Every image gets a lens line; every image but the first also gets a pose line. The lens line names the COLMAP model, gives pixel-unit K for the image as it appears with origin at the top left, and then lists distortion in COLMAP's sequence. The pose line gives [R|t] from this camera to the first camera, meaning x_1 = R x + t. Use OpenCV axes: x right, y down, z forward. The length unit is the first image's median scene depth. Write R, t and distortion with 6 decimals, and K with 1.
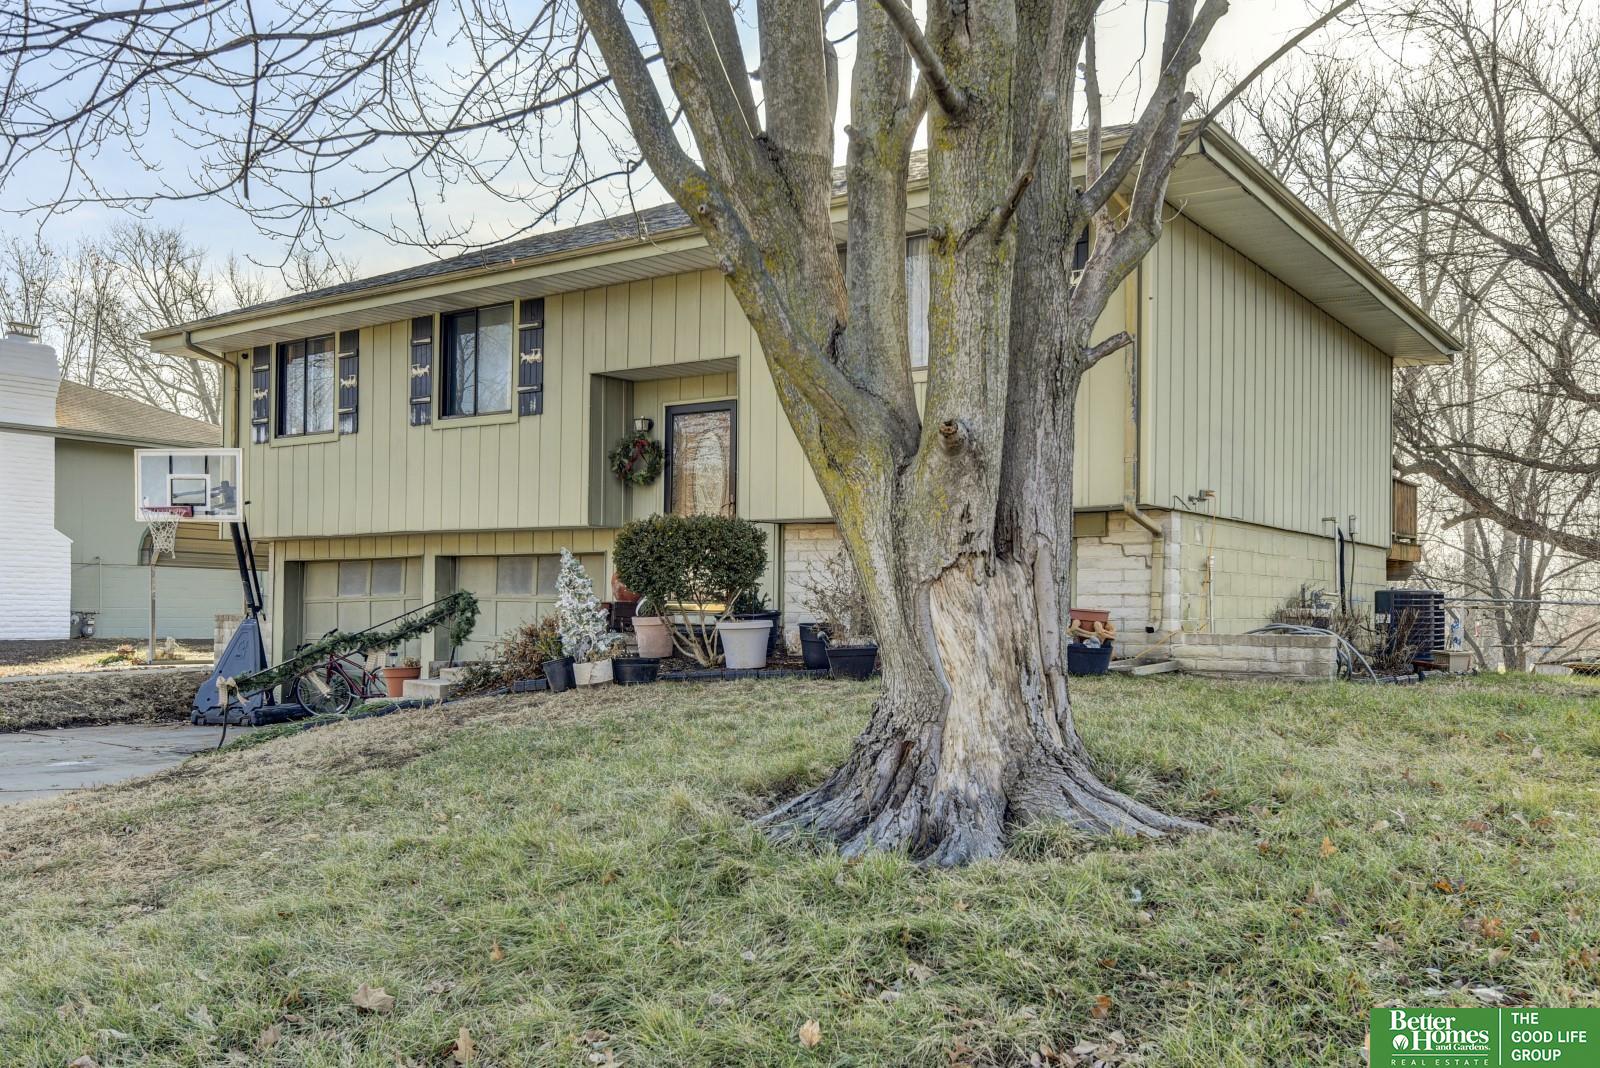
lens RADIAL K [[1288.8, 0, 800.7], [0, 1288.8, 609.8], [0, 0, 1]] dist [0.004290, 0.001194]
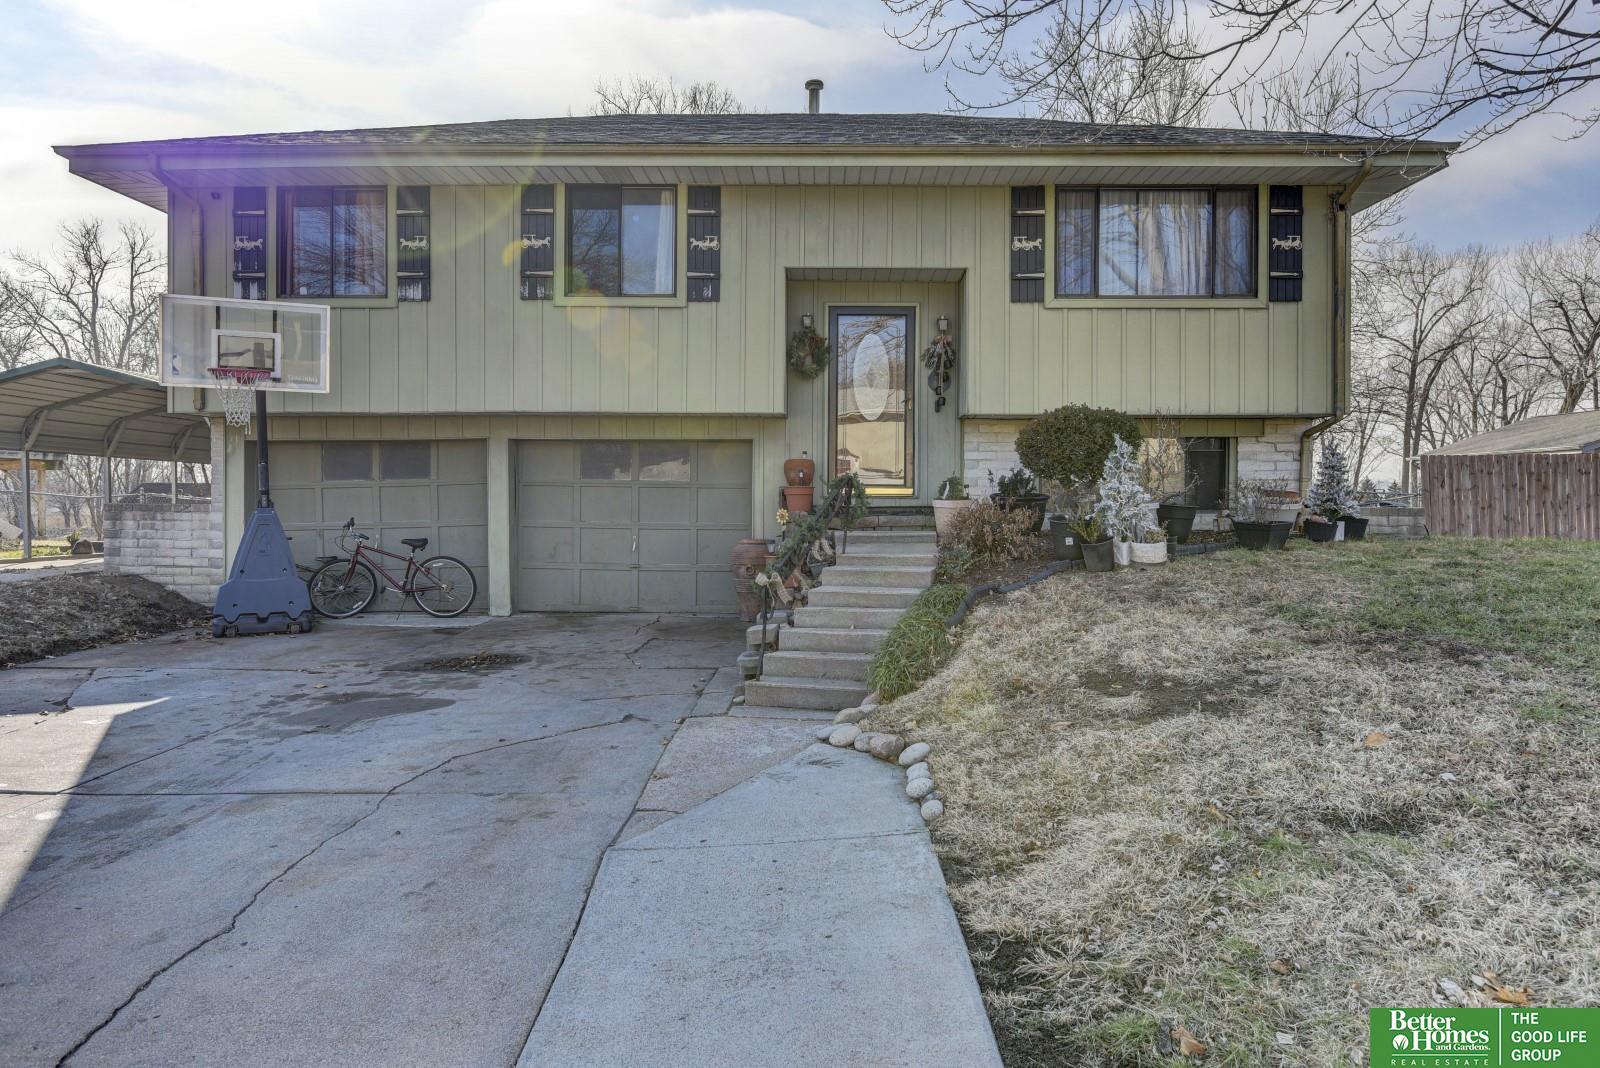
lens RADIAL K [[938.0, 0, 798.9], [0, 938.0, 505.2], [0, 0, 1]] dist [-0.004163, -0.001640]
pose [[0.838062, -0.011528, 0.545454, -0.516663], [0.005357, 0.999902, 0.012901, -0.000454], [-0.545549, -0.007890, 0.838042, 0.322085]]
